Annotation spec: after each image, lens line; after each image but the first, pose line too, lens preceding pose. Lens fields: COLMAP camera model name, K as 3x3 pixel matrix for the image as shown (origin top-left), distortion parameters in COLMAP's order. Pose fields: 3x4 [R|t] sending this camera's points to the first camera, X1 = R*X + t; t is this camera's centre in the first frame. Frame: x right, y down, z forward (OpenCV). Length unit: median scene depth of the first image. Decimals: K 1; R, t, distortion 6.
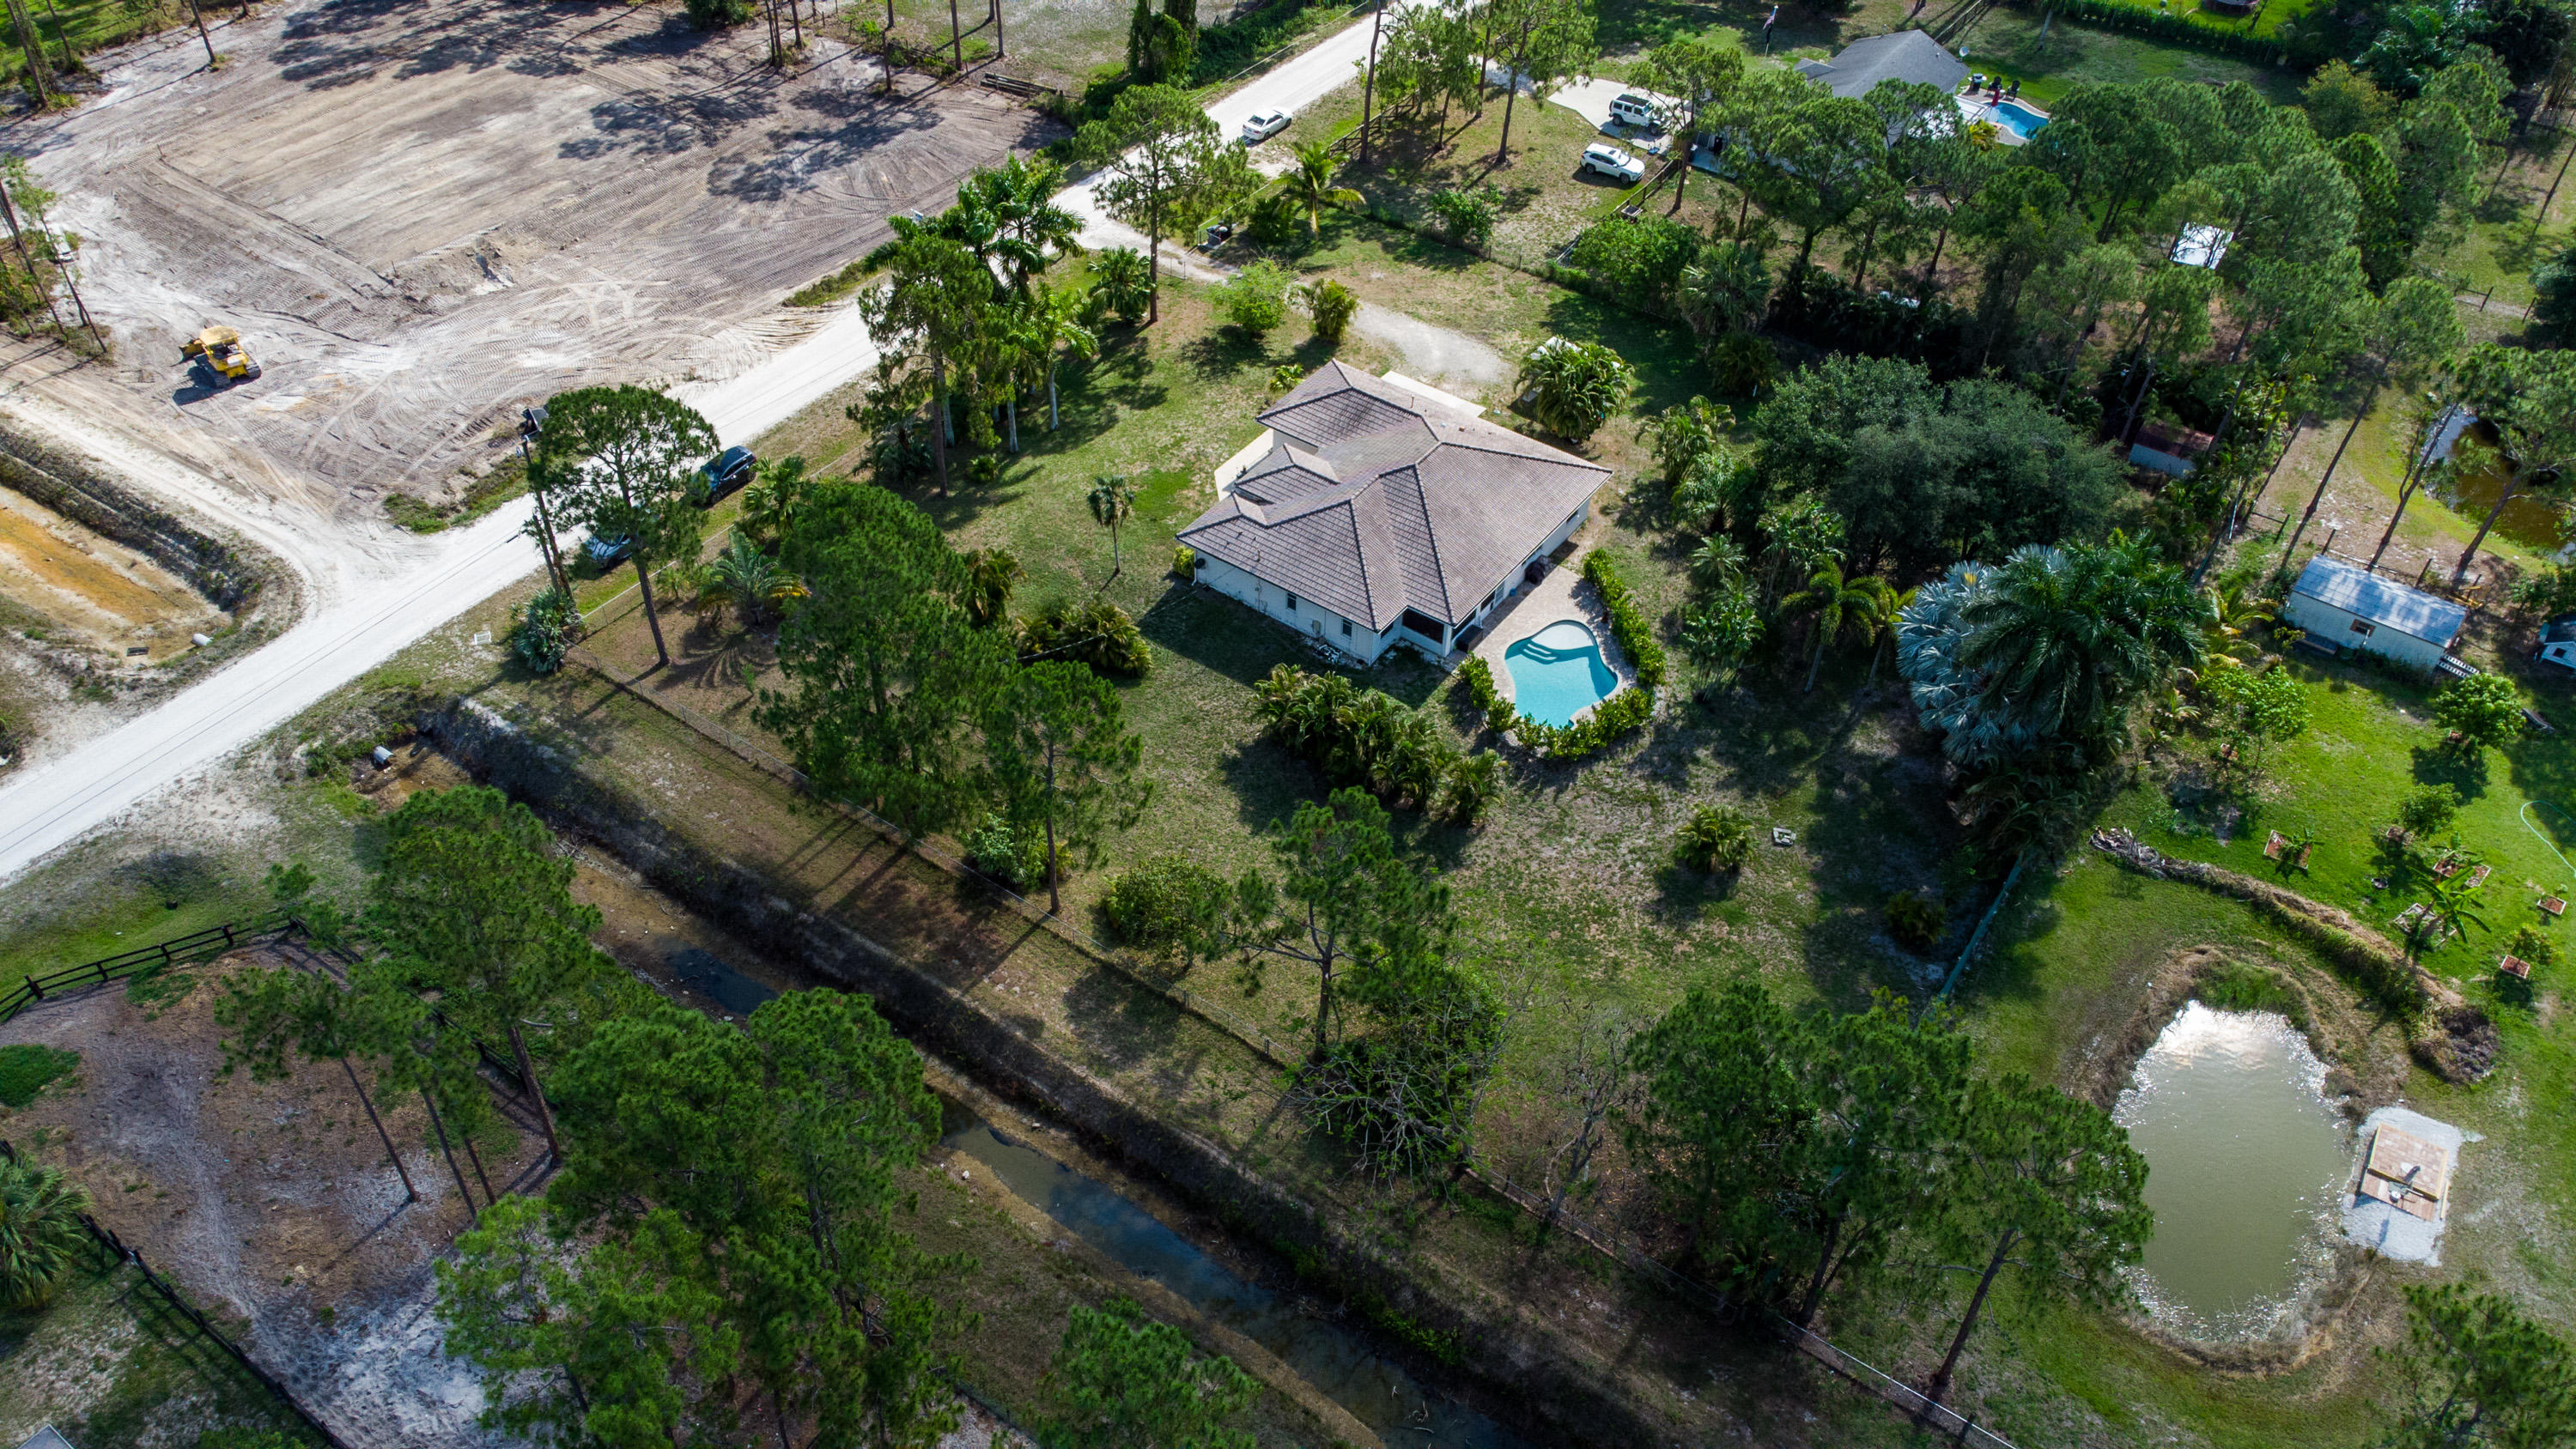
lens RADIAL K [[1879.5, 0, 1264.0], [0, 1879.5, 723.5], [0, 0, 1]] dist [0.044479, 0.008731]
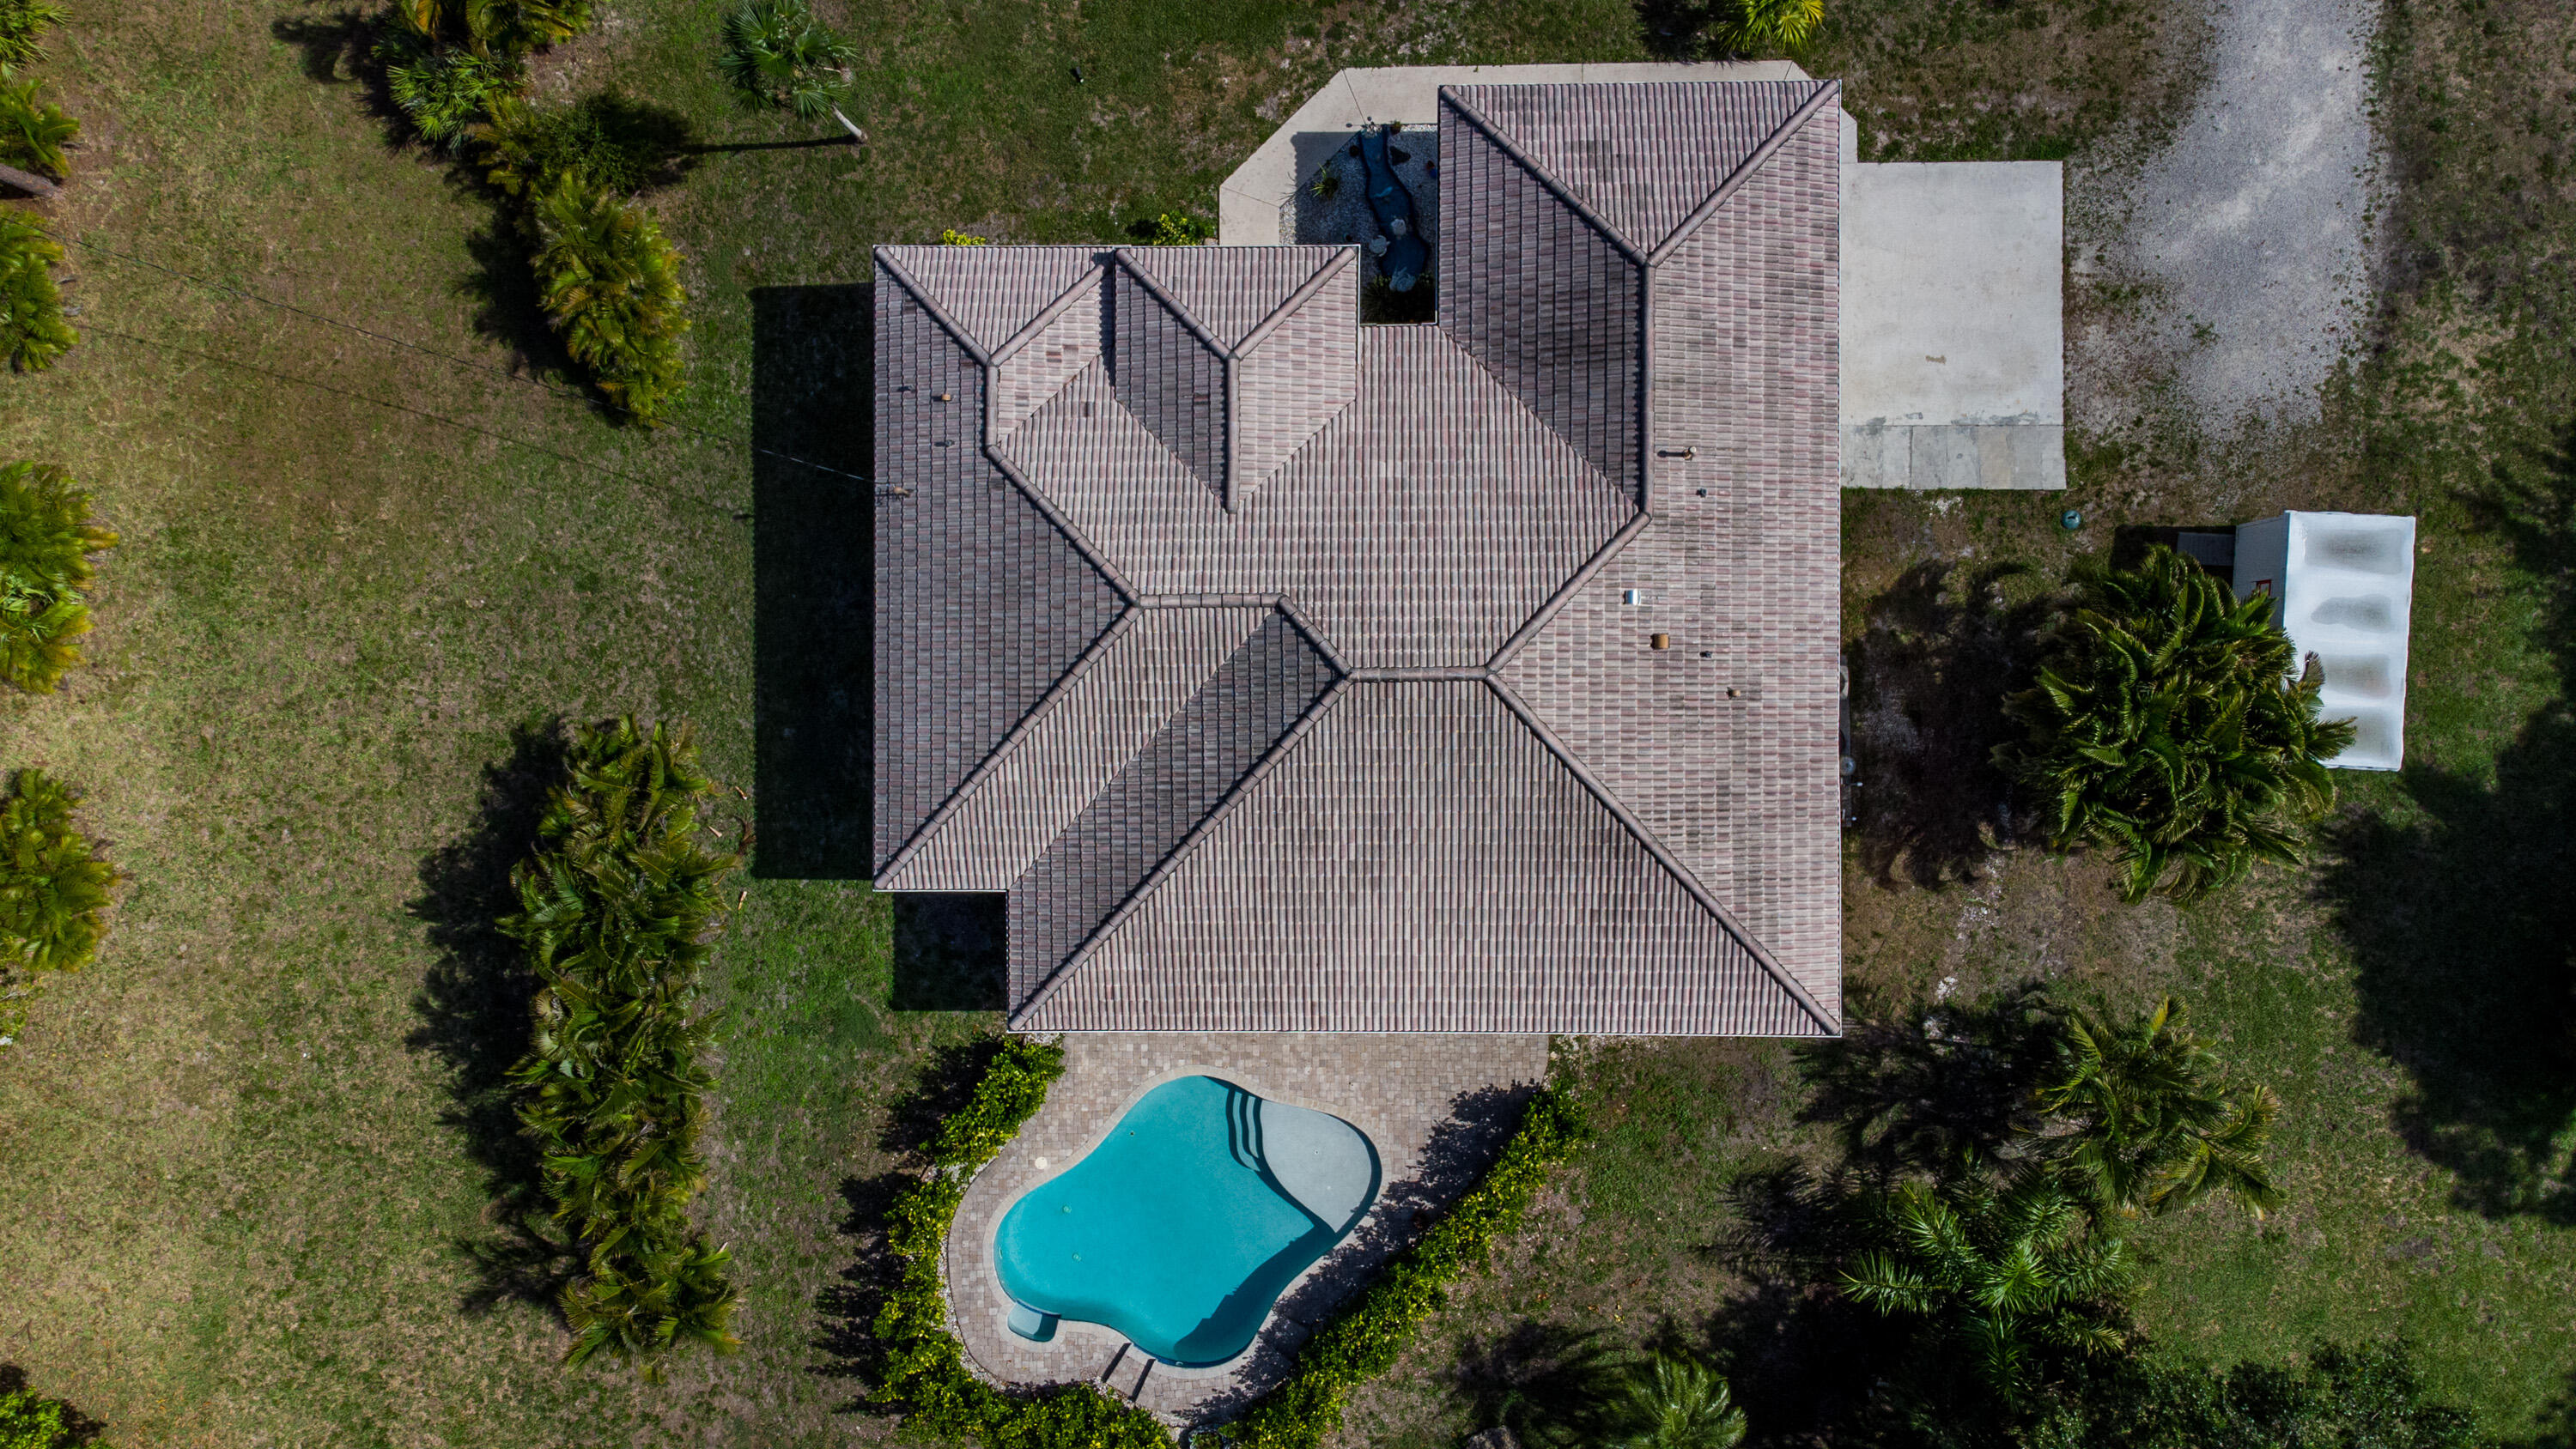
lens RADIAL K [[1973.8, 0, 1317.1], [0, 1973.8, 712.1], [0, 0, 1]] dist [0.033595, 0.004173]
pose [[0.588057, 0.807493, -0.046300, 0.099191], [-0.514005, 0.417295, 0.749442, -0.404265], [0.624490, -0.416916, 0.660449, 0.744347]]
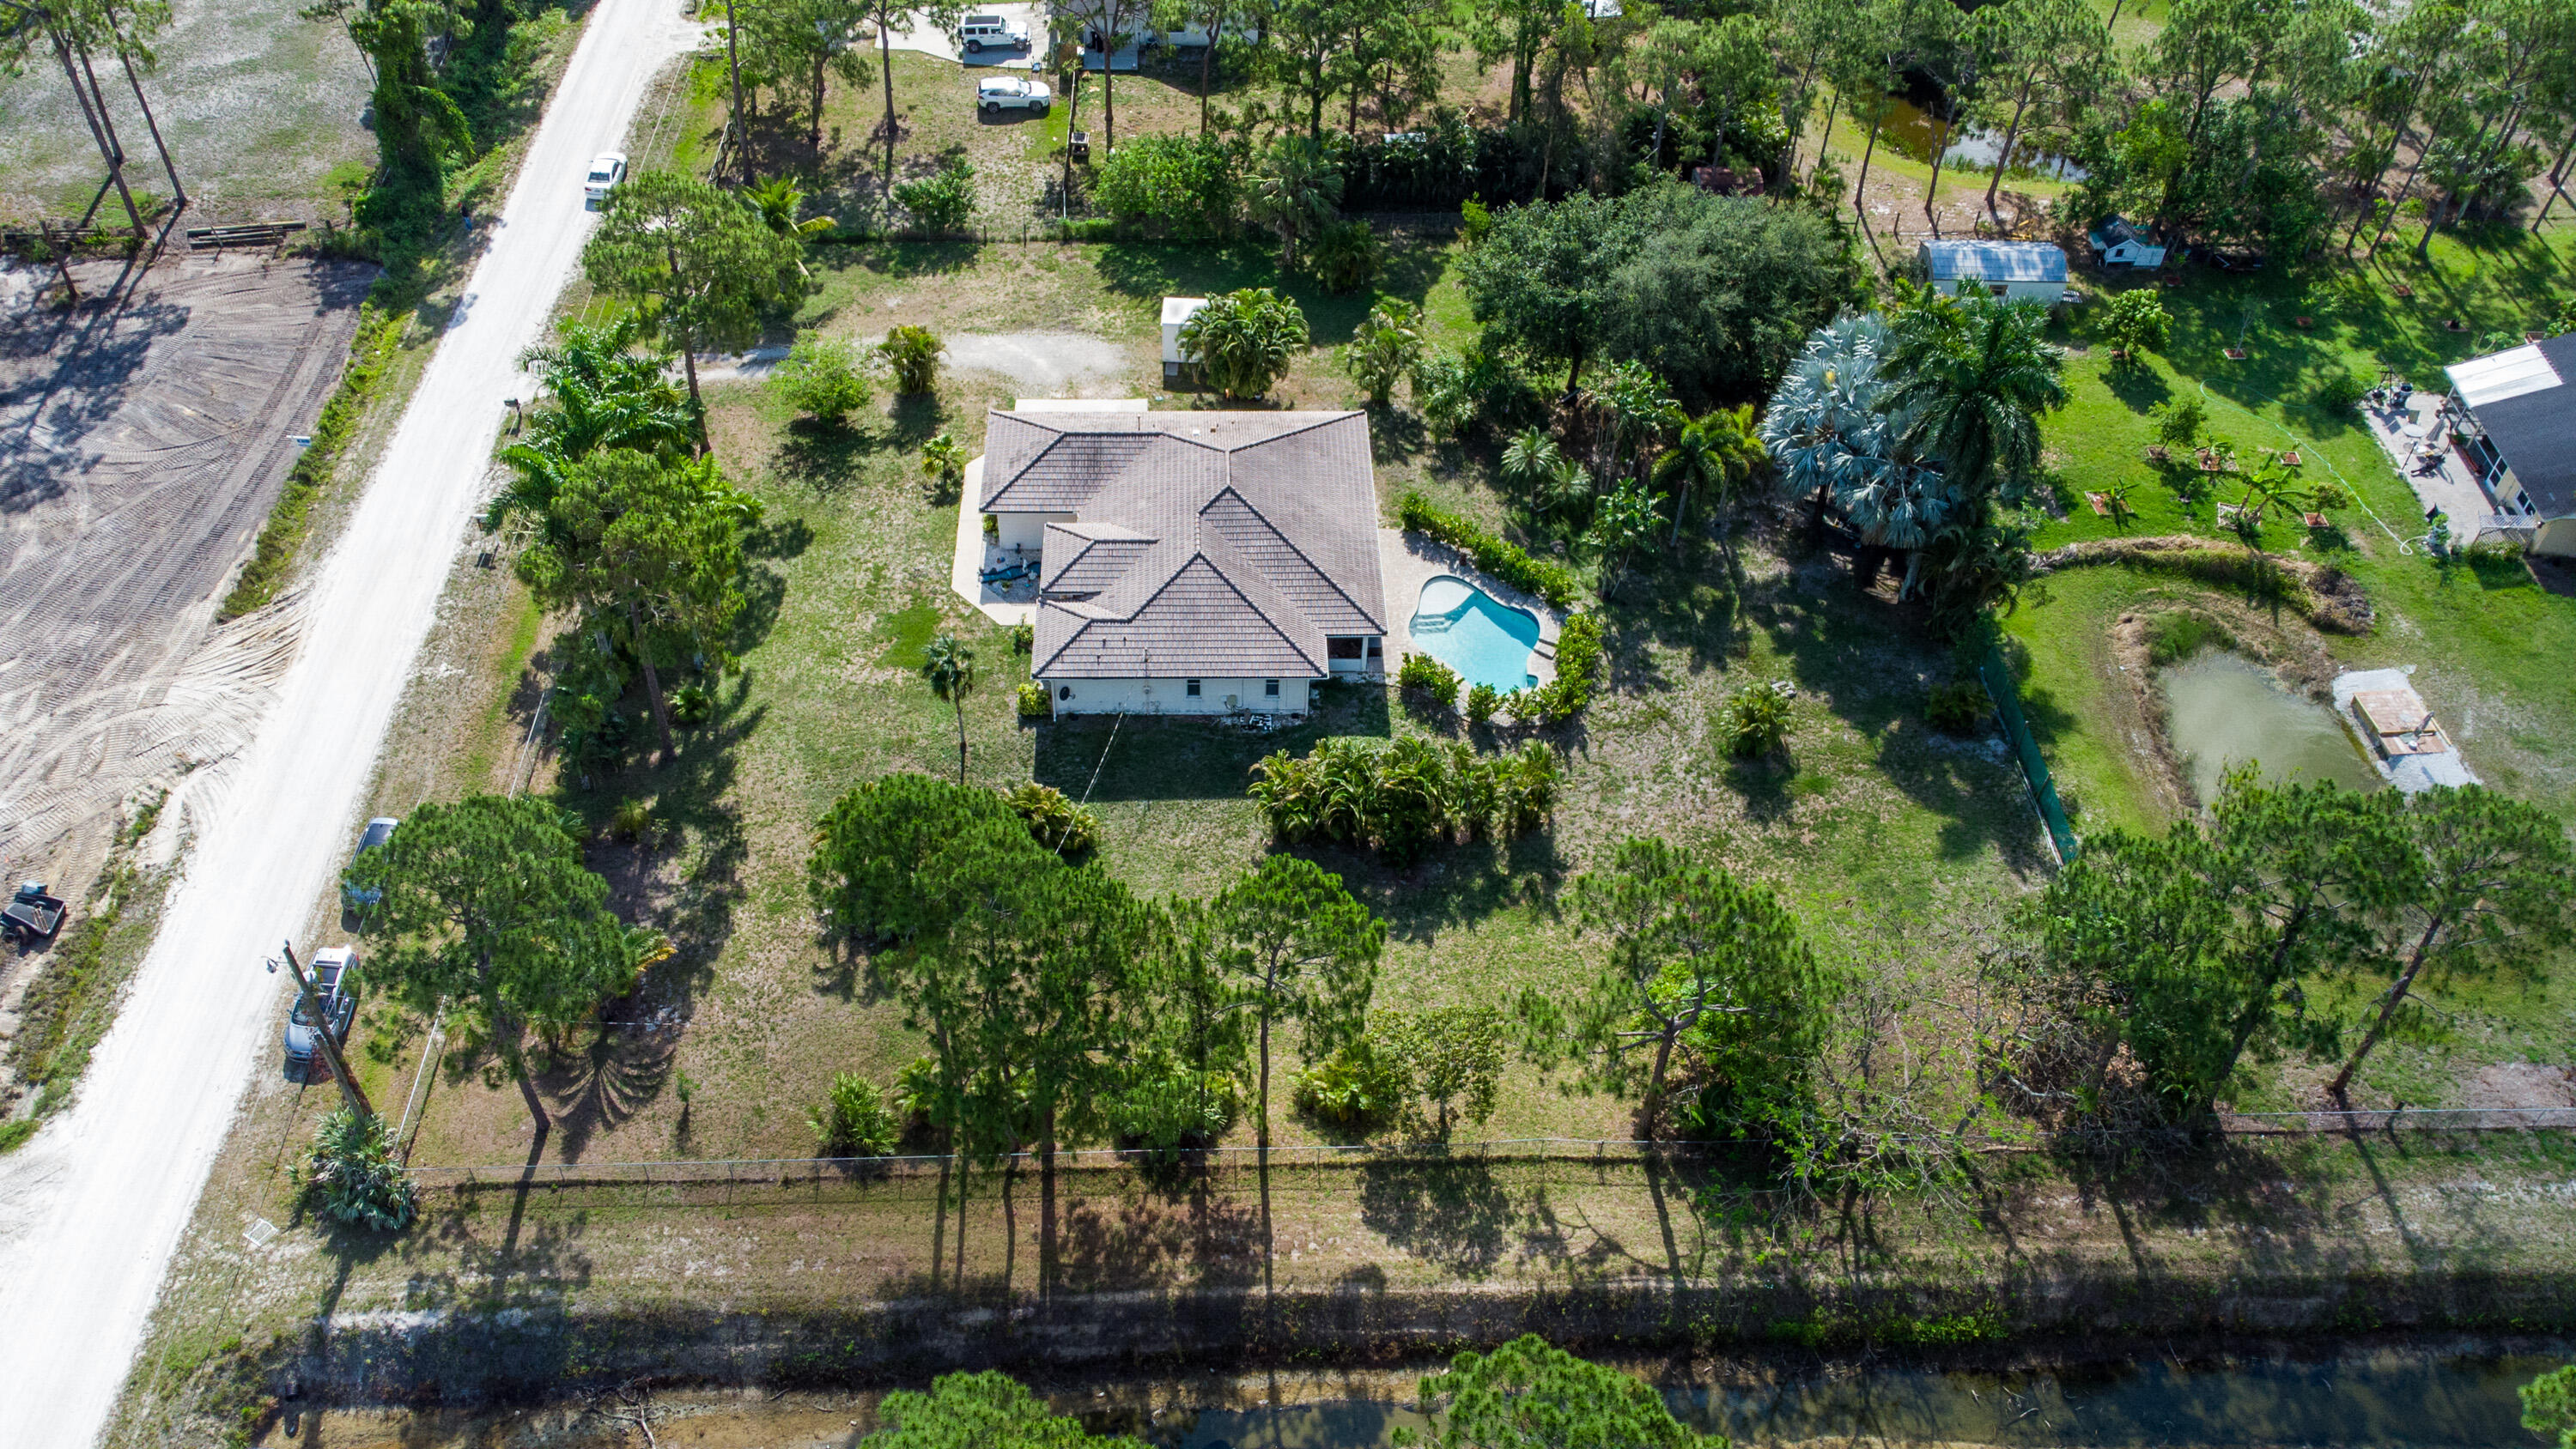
lens RADIAL K [[2042.7, 0, 1215.9], [0, 2042.7, 725.8], [0, 0, 1]] dist [0.035874, 0.010169]
pose [[0.802285, -0.430445, 0.413589, -0.358600], [0.413491, 0.900438, 0.135041, -0.165946], [-0.430539, 0.062674, 0.900393, 0.159380]]
